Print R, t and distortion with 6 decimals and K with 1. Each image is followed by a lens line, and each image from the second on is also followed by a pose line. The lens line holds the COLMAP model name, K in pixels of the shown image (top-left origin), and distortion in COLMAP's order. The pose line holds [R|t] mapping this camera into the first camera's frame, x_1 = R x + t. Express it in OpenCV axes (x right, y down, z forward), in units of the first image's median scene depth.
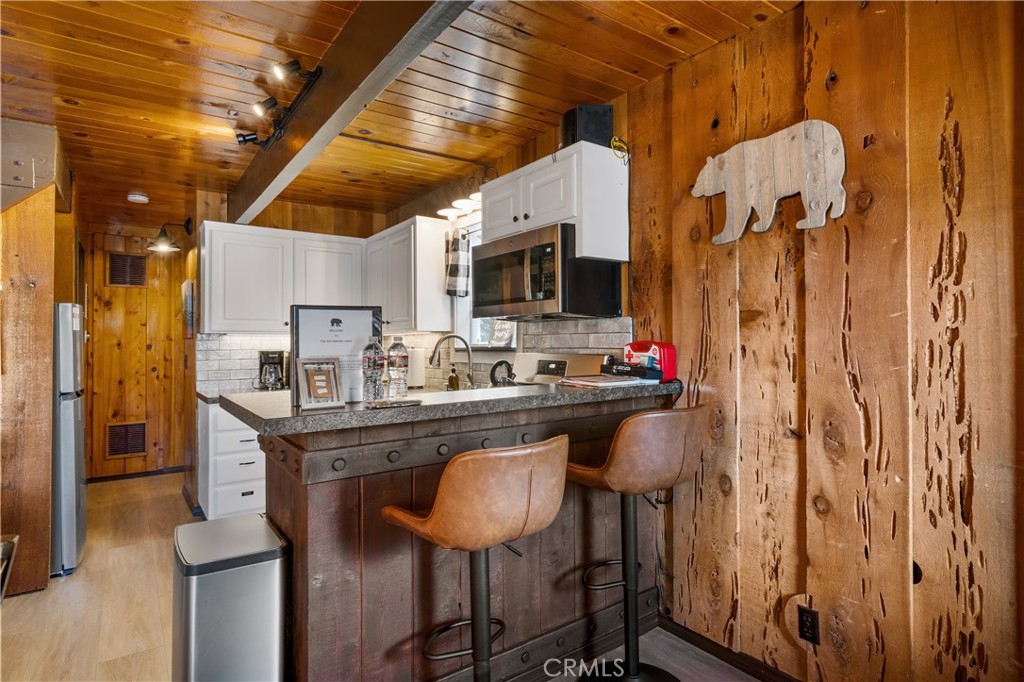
lens RADIAL K [[543.3, 0, 518.6], [0, 543.3, 336.8], [0, 0, 1]] dist [-0.001193, 0.000711]
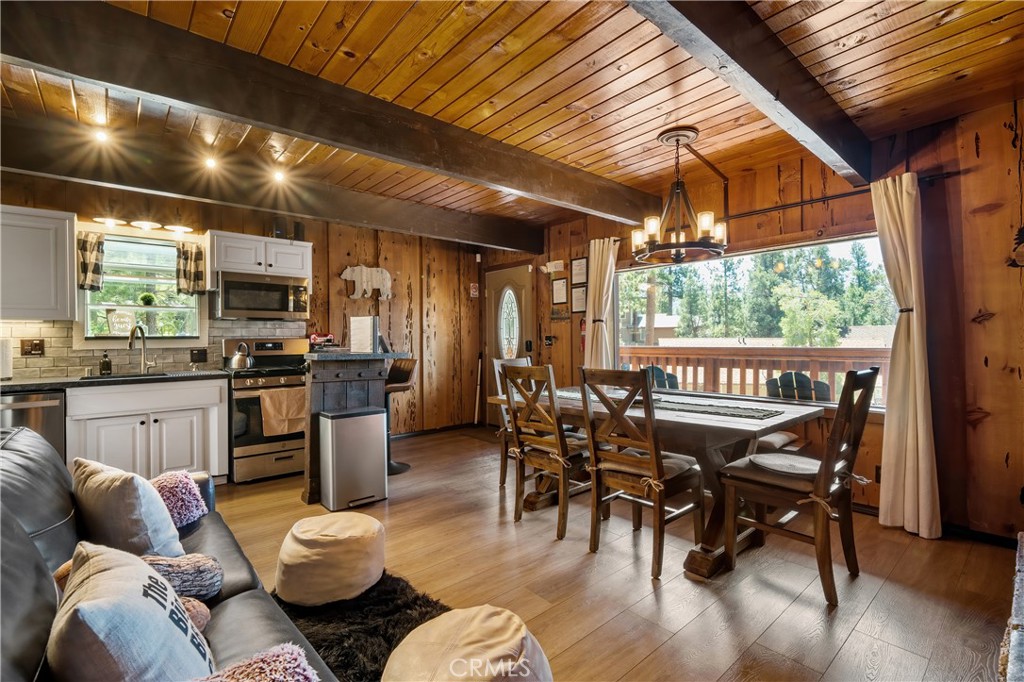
lens RADIAL K [[446.1, 0, 510.1], [0, 446.1, 341.7], [0, 0, 1]] dist [0.005033, -0.000599]
pose [[-0.088855, 0.001235, 0.996044, -1.541998], [-0.002397, 0.999996, -0.001453, 0.041483], [-0.996042, -0.002517, -0.088851, 0.299316]]
